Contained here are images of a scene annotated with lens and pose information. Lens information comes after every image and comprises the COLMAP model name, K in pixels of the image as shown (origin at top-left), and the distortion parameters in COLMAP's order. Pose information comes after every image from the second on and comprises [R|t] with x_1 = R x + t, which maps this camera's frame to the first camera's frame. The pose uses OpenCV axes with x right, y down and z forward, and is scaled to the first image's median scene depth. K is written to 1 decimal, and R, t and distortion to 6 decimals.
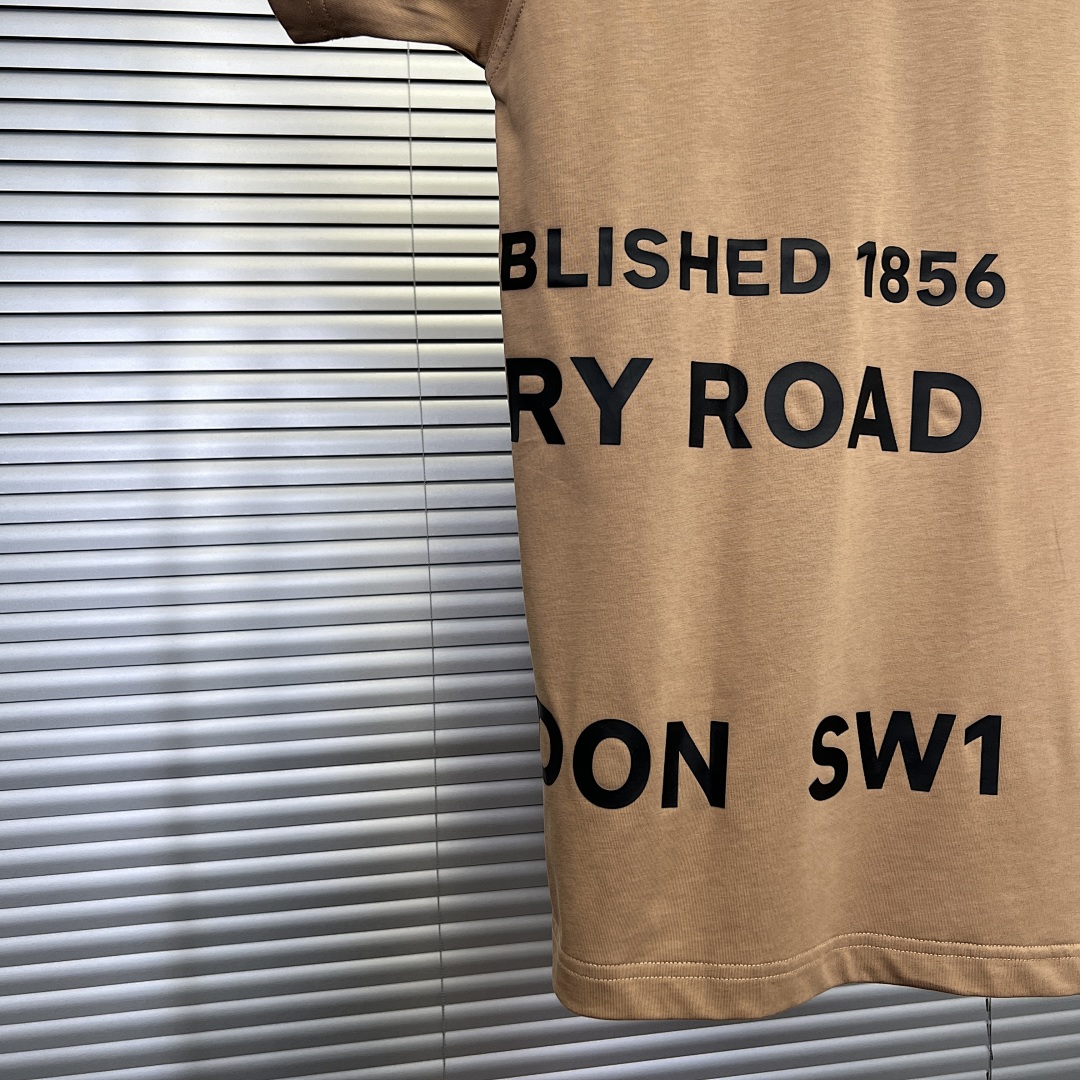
lens RADIAL K [[1182.6, 0, 540.3], [0, 1182.6, 603.3], [0, 0, 1]] dist [0.011011, -0.012361]
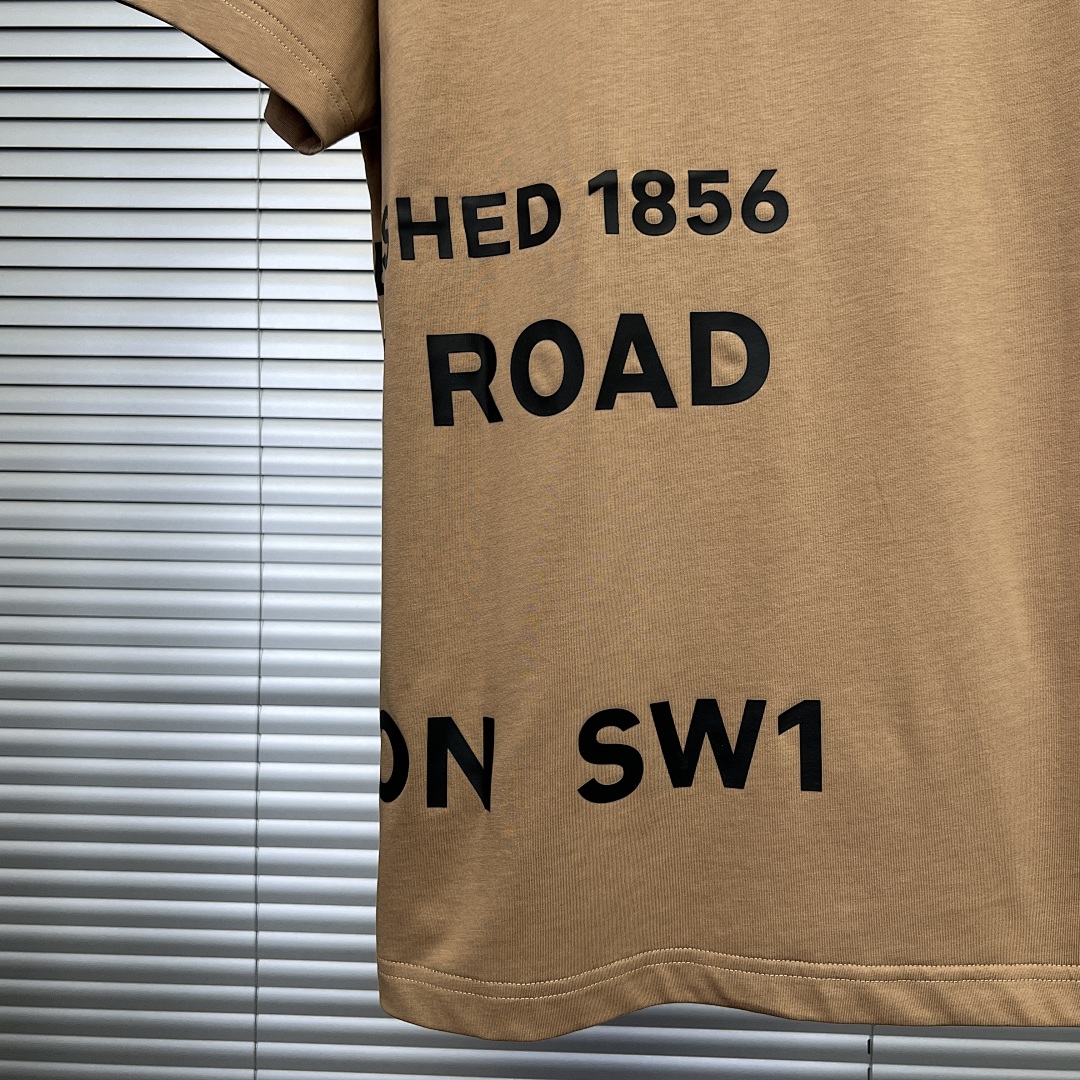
lens RADIAL K [[1182.6, 0, 540.3], [0, 1182.6, 603.3], [0, 0, 1]] dist [0.011011, -0.012361]
pose [[0.965629, -0.062342, -0.252338, 0.418211], [0.064158, 0.997939, -0.001032, 0.012619], [0.251883, -0.015193, 0.967639, 0.112917]]
